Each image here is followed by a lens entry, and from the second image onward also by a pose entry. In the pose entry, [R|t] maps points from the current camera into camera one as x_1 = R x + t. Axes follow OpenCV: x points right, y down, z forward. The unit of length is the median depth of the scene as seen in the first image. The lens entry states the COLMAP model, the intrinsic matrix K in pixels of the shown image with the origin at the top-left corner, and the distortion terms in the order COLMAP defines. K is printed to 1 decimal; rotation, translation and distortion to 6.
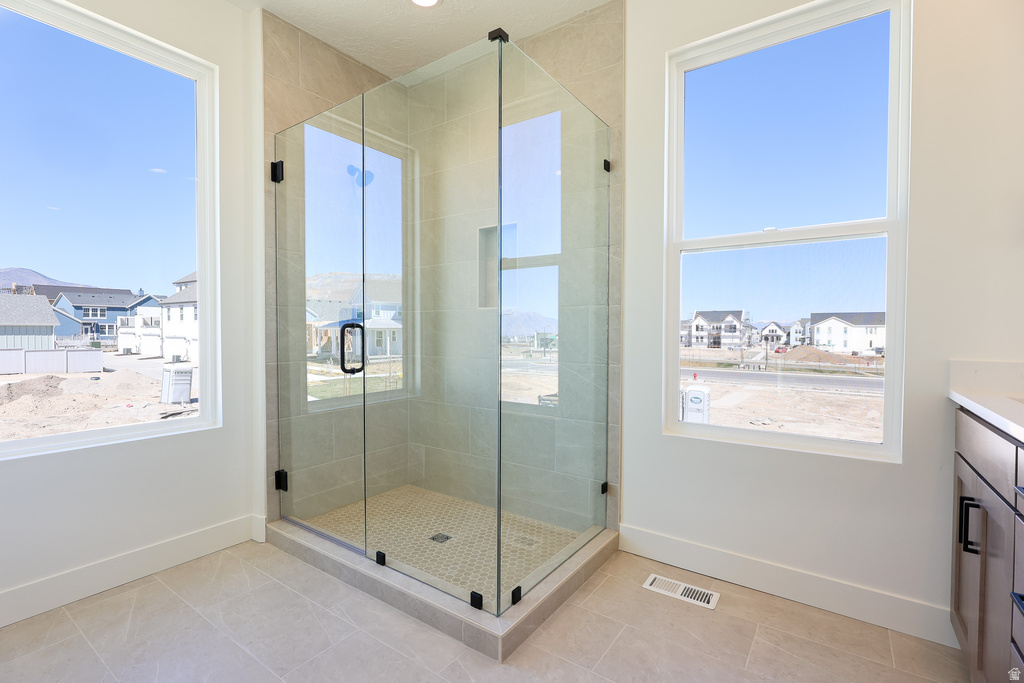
lens RADIAL K [[468.2, 0, 512.0], [0, 468.2, 341.5], [0, 0, 1]] dist [-0.002096, -0.000222]
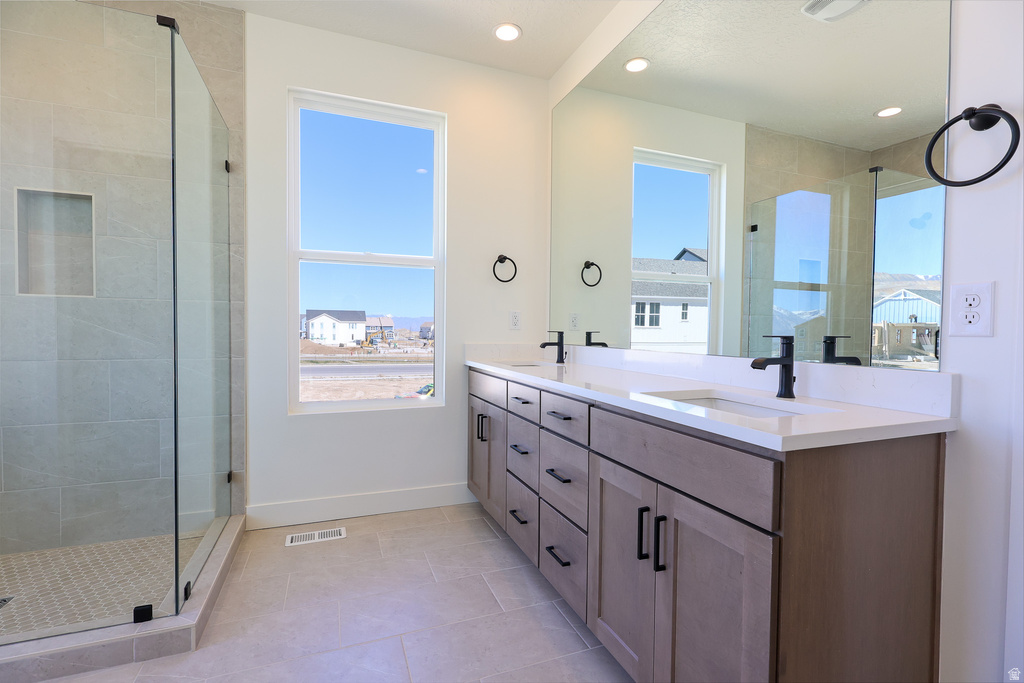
lens RADIAL K [[468.2, 0, 512.0], [0, 468.2, 341.5], [0, 0, 1]] dist [-0.002096, -0.000222]
pose [[0.548816, -0.021656, 0.835662, -0.320851], [0.012036, 0.999765, 0.018005, 0.001001], [-0.835856, 0.000176, 0.548948, -0.094047]]
